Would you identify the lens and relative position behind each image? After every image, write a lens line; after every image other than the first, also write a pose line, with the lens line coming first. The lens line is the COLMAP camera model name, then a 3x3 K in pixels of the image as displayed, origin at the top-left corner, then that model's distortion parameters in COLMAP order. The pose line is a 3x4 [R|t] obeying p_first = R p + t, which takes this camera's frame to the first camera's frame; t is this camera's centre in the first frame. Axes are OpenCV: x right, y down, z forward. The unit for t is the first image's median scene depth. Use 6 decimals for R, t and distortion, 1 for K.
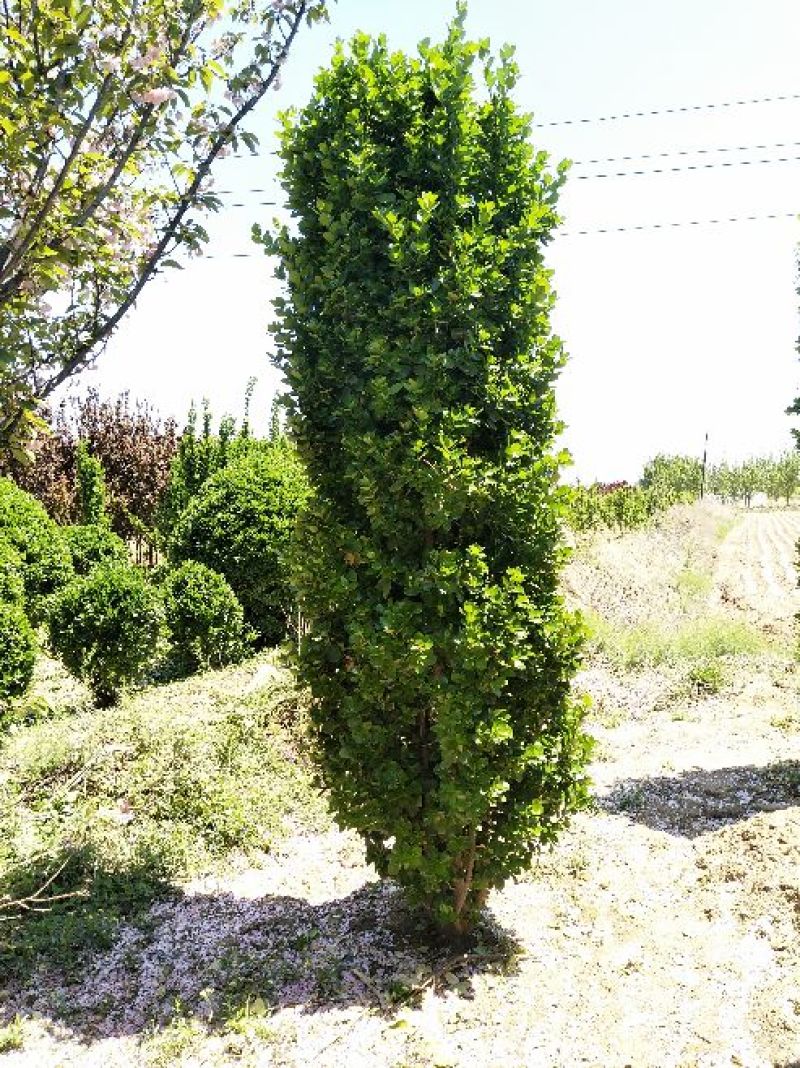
lens RADIAL K [[430.8, 0, 400.0], [0, 430.8, 534.0], [0, 0, 1]] dist [-0.000629, -0.000030]
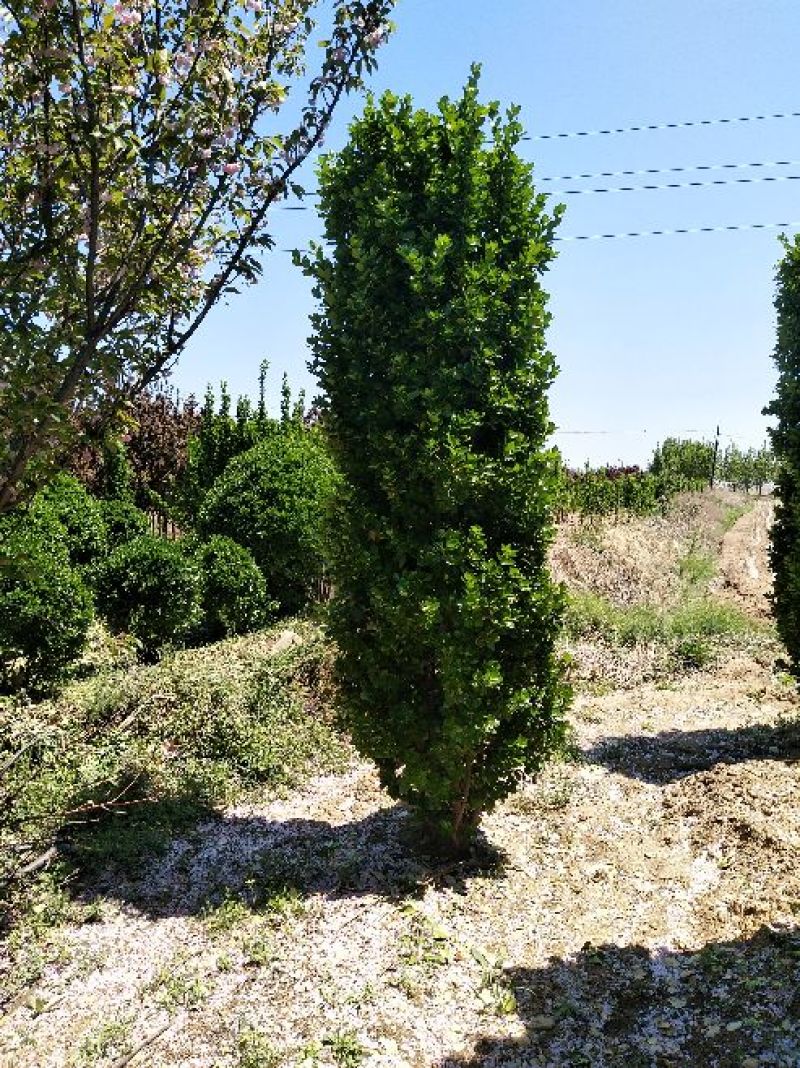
lens RADIAL K [[426.1, 0, 395.1], [0, 426.1, 517.2], [0, 0, 1]] dist [0.001060, 0.000051]
pose [[0.999144, 0.020805, -0.035764, -0.010588], [-0.020583, 0.999767, 0.006551, -0.001708], [0.035892, -0.005810, 0.999339, -0.193443]]
